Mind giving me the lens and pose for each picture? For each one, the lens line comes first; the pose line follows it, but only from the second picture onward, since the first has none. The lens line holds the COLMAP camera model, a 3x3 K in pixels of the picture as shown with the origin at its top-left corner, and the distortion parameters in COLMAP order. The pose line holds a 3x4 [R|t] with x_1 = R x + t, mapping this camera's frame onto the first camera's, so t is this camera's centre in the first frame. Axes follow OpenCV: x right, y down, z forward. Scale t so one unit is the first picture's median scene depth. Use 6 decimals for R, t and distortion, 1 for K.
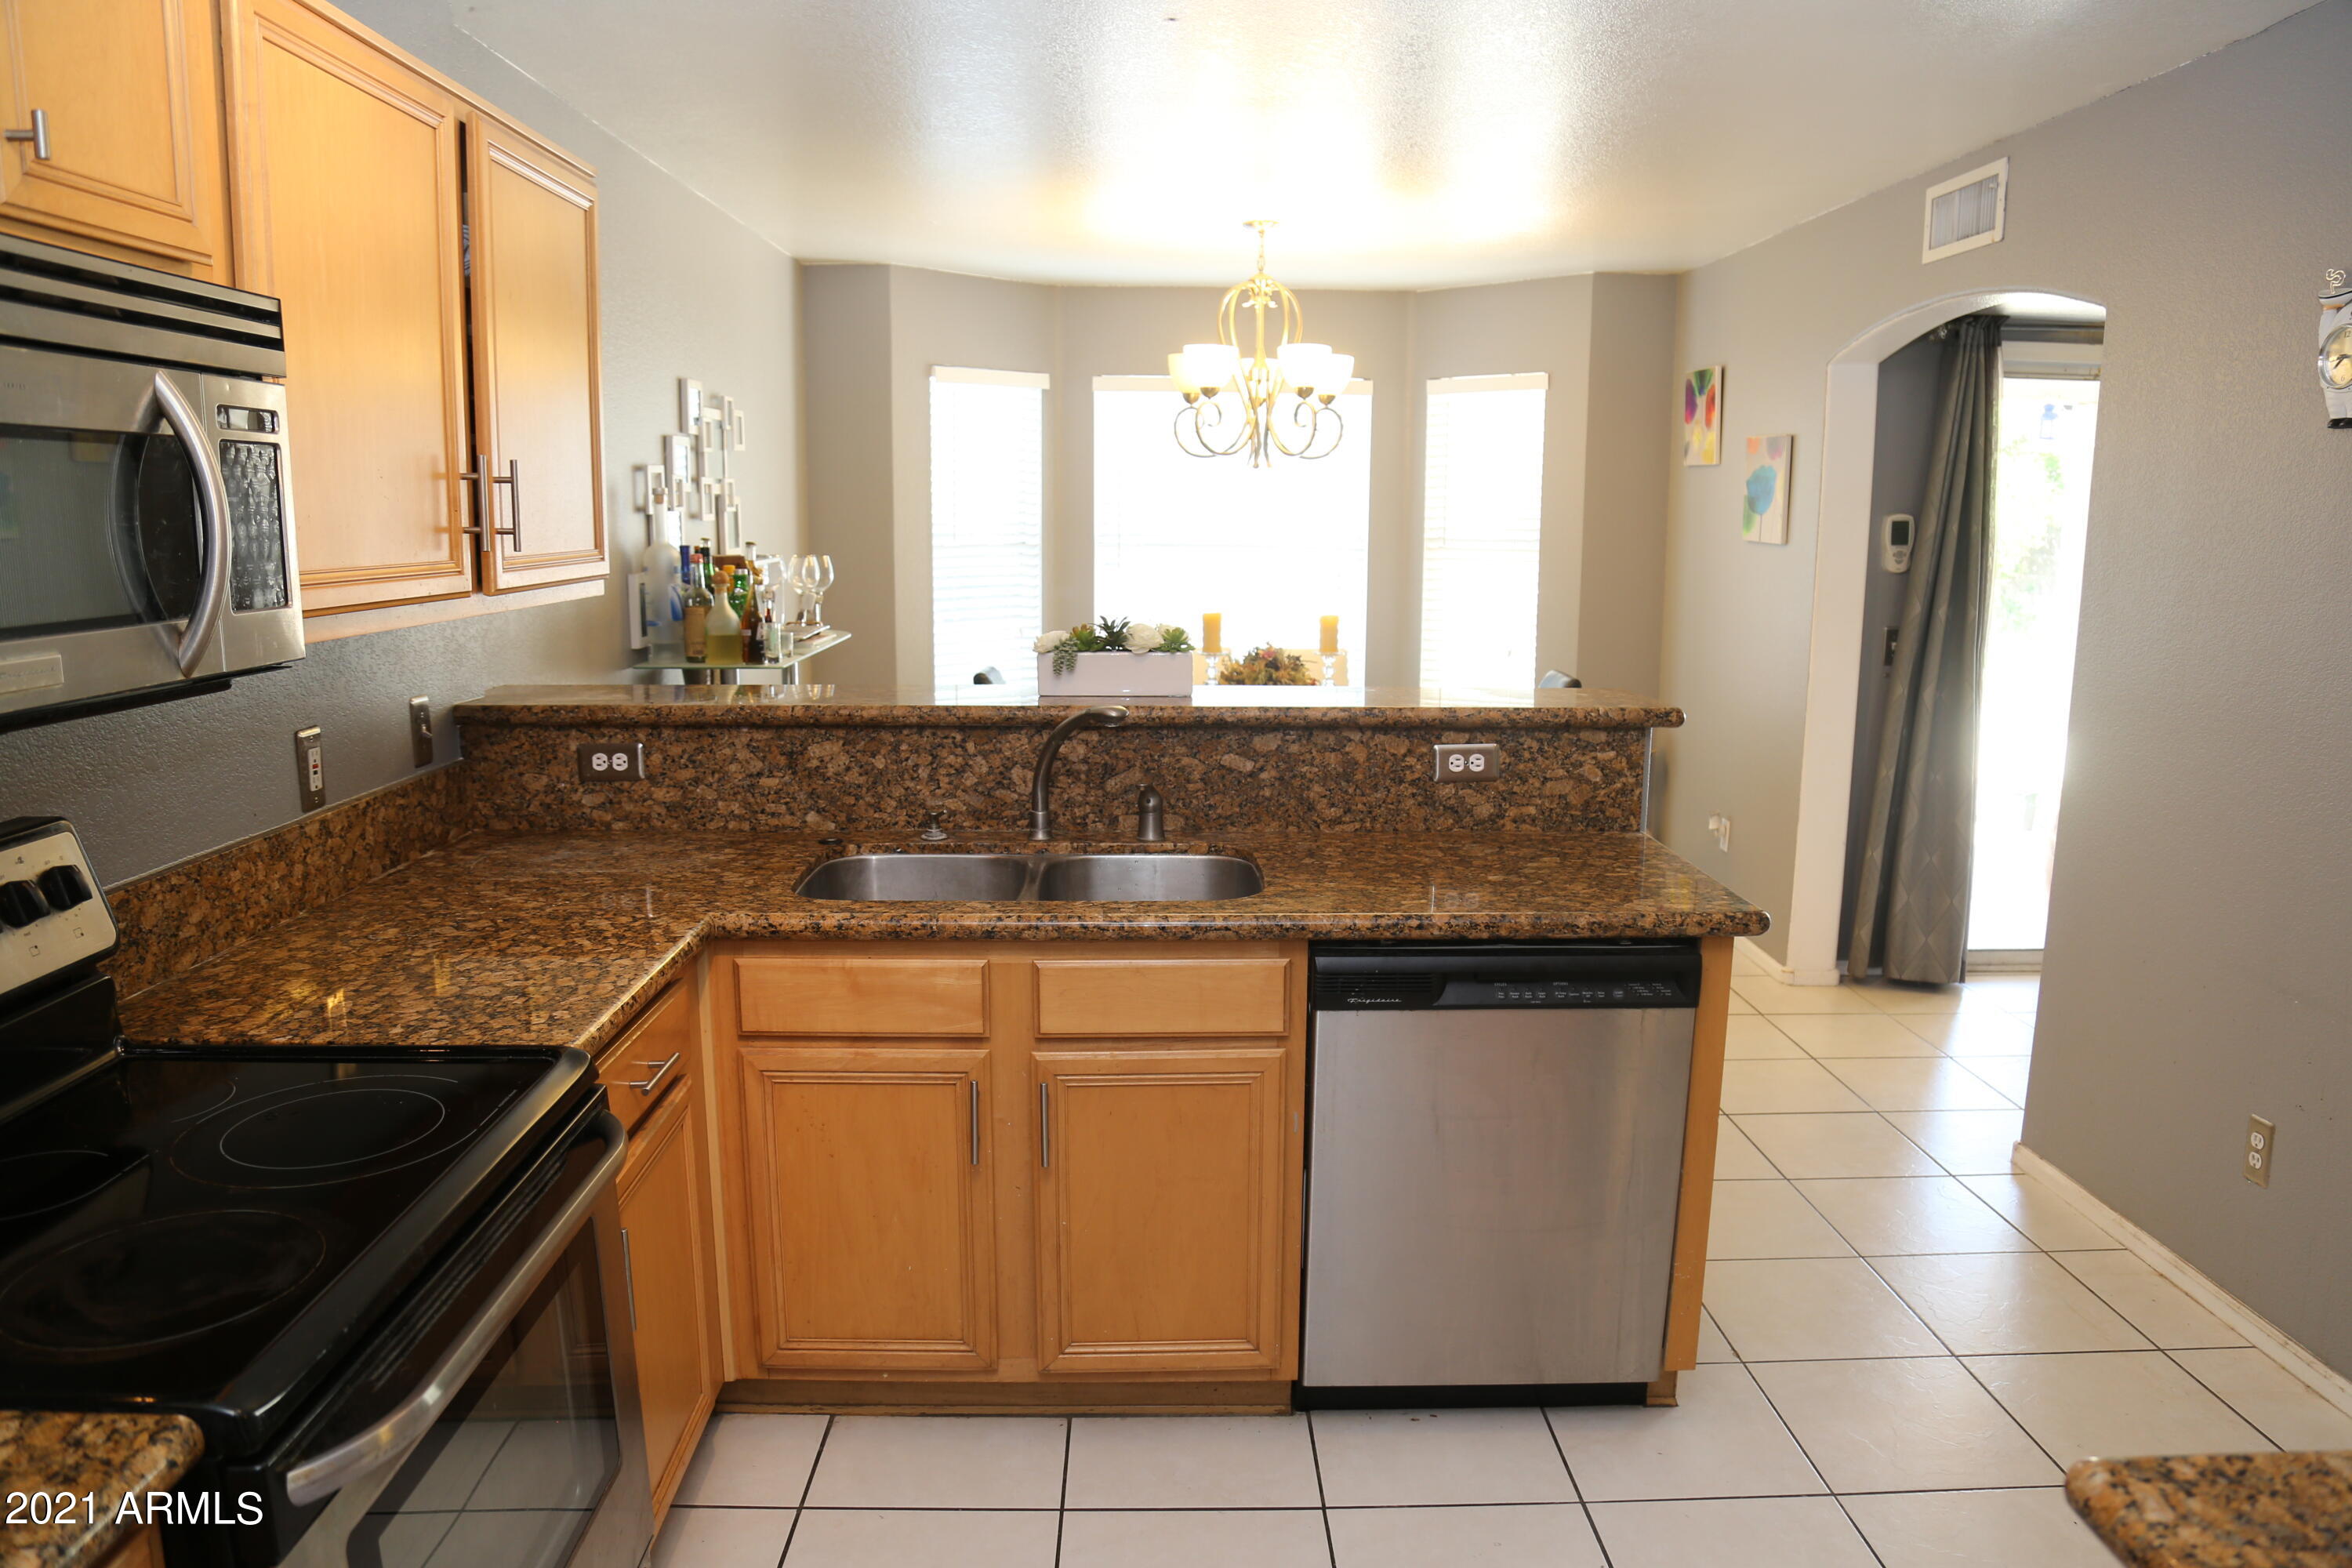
lens RADIAL K [[1610.3, 0, 1175.0], [0, 1610.3, 803.9], [0, 0, 1]] dist [-0.122408, 0.067039]
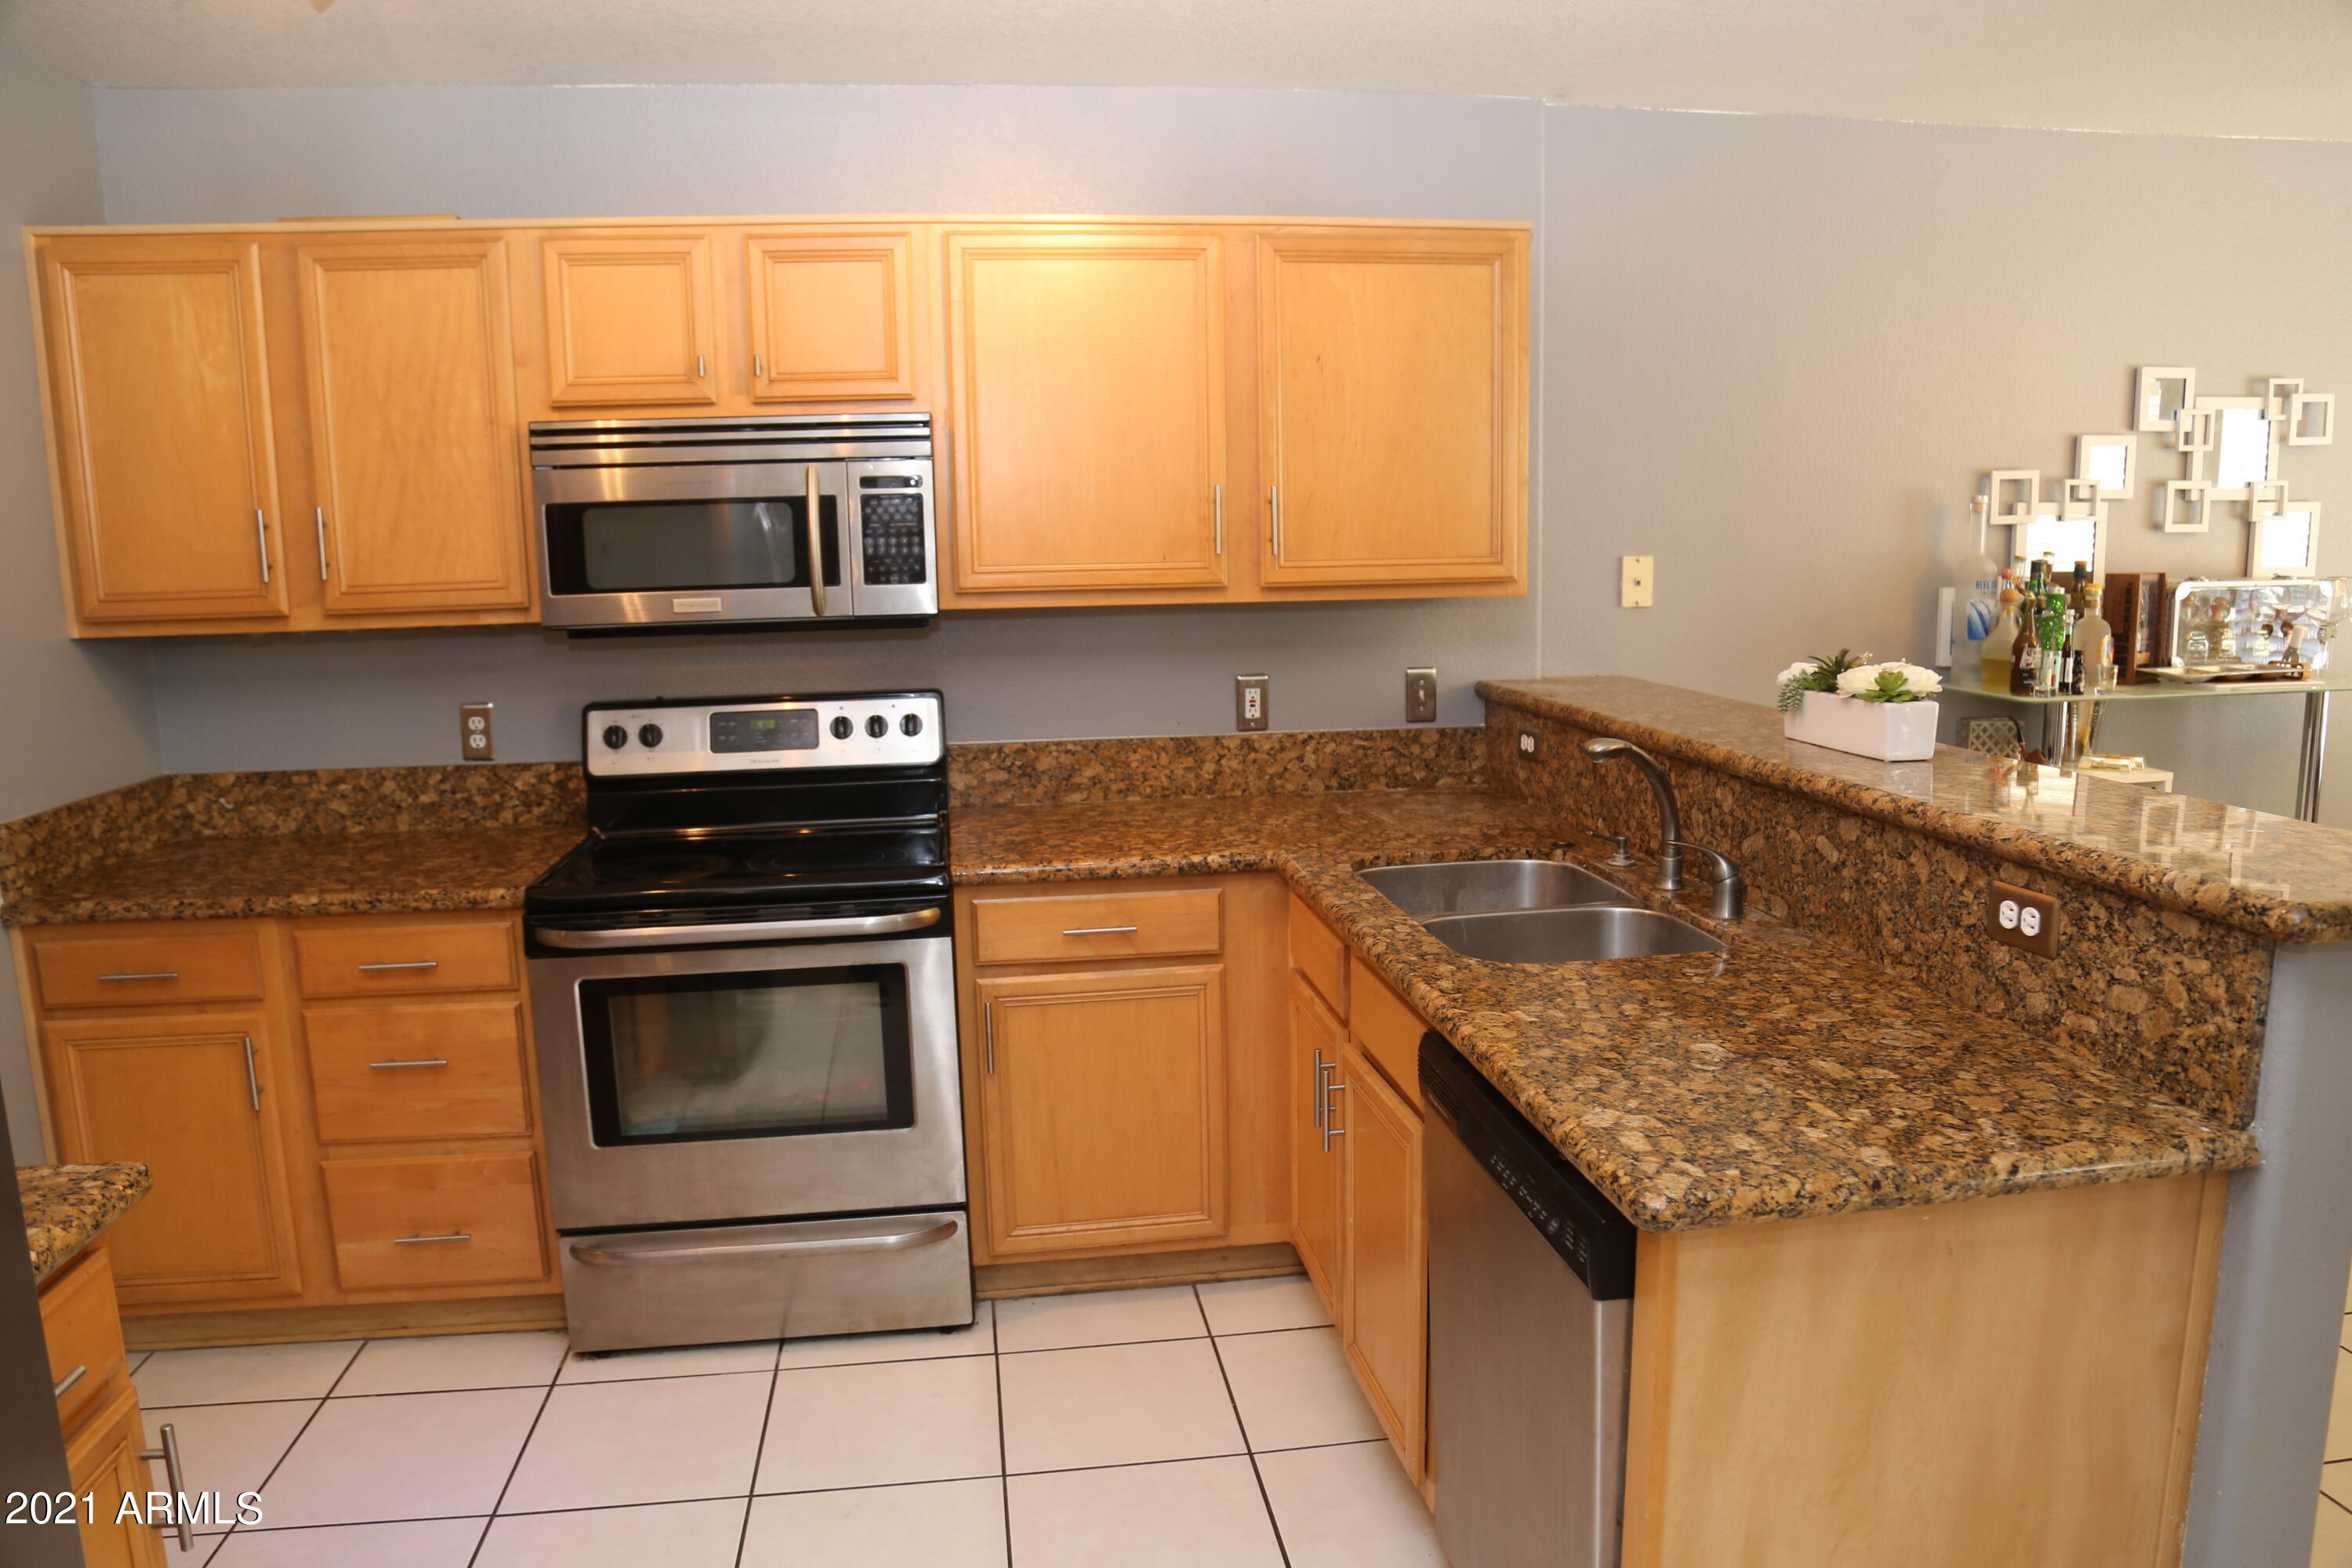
lens RADIAL K [[1590.3, 0, 1174.9], [0, 1590.3, 804.3], [0, 0, 1]] dist [-0.126101, 0.066791]
pose [[0.120292, 0.158312, -0.980034, 0.714861], [-0.158634, 0.977583, 0.138445, -0.098650], [0.979982, 0.138813, 0.142709, 0.587717]]
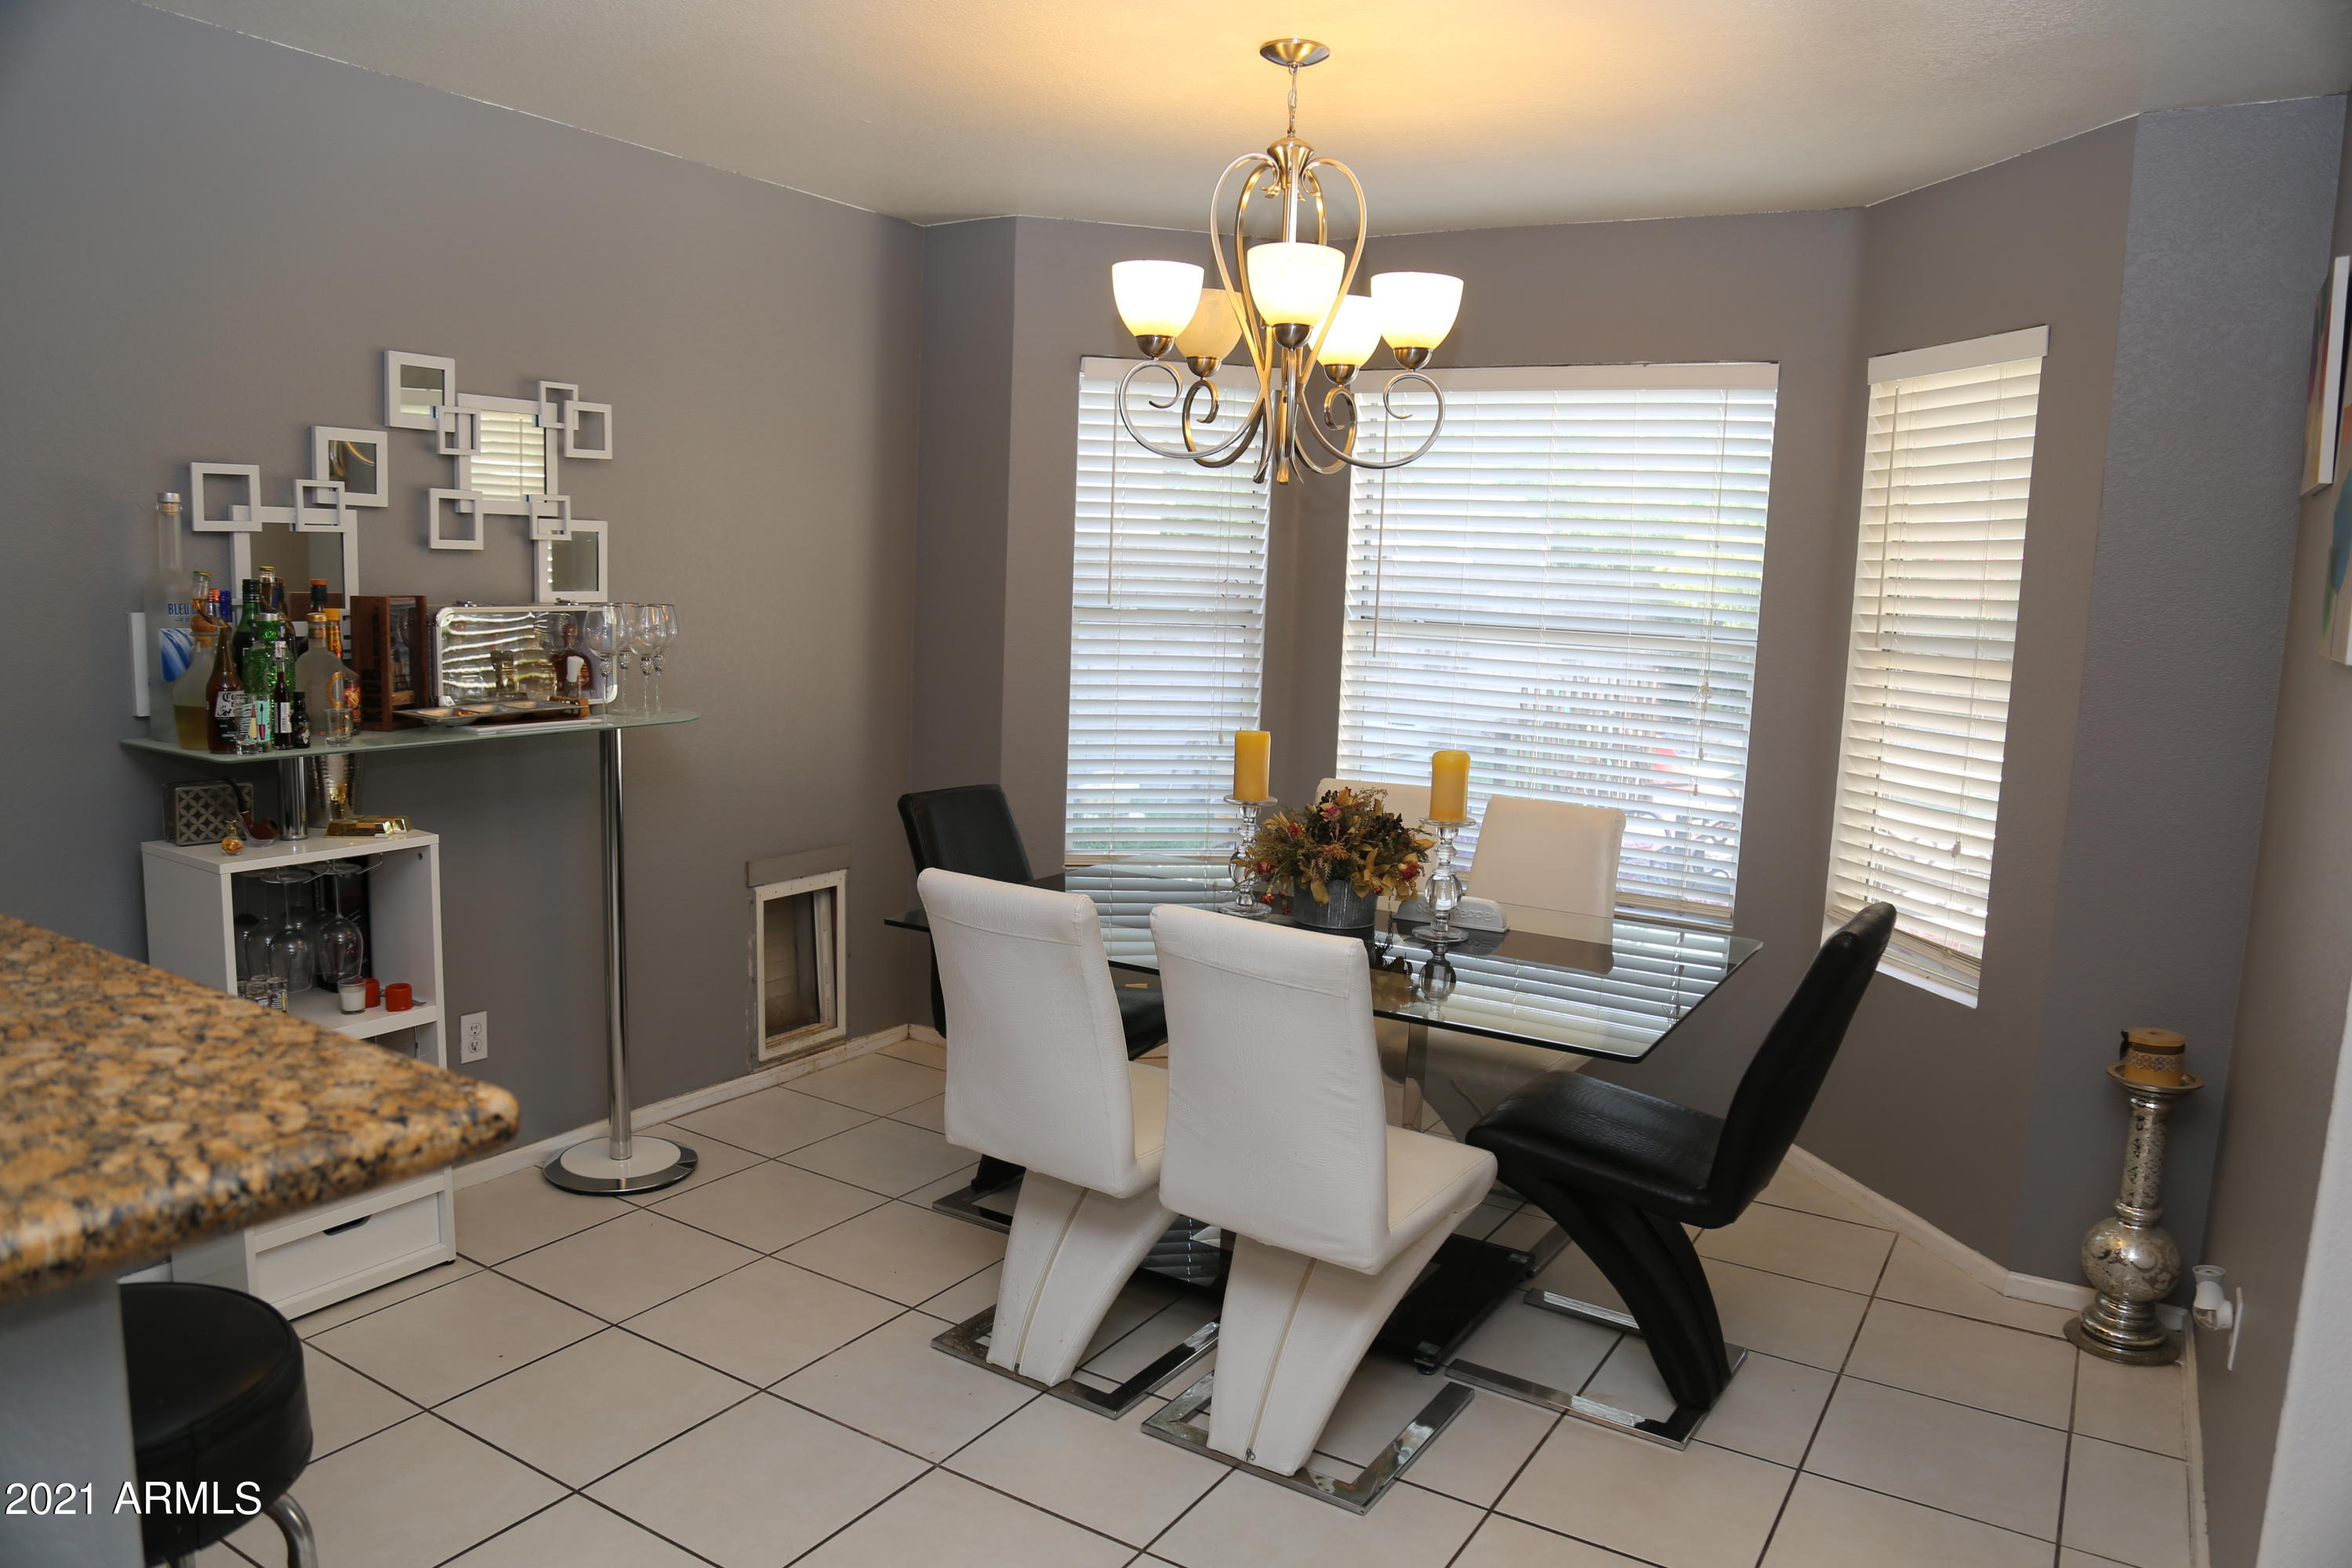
lens RADIAL K [[1597.9, 0, 1173.0], [0, 1597.9, 802.1], [0, 0, 1]] dist [-0.128333, 0.069303]
pose [[0.836717, 0.102583, -0.537941, 0.585420], [-0.130474, 0.991354, -0.013892, -0.150528], [0.531865, 0.081811, 0.842868, 0.912072]]
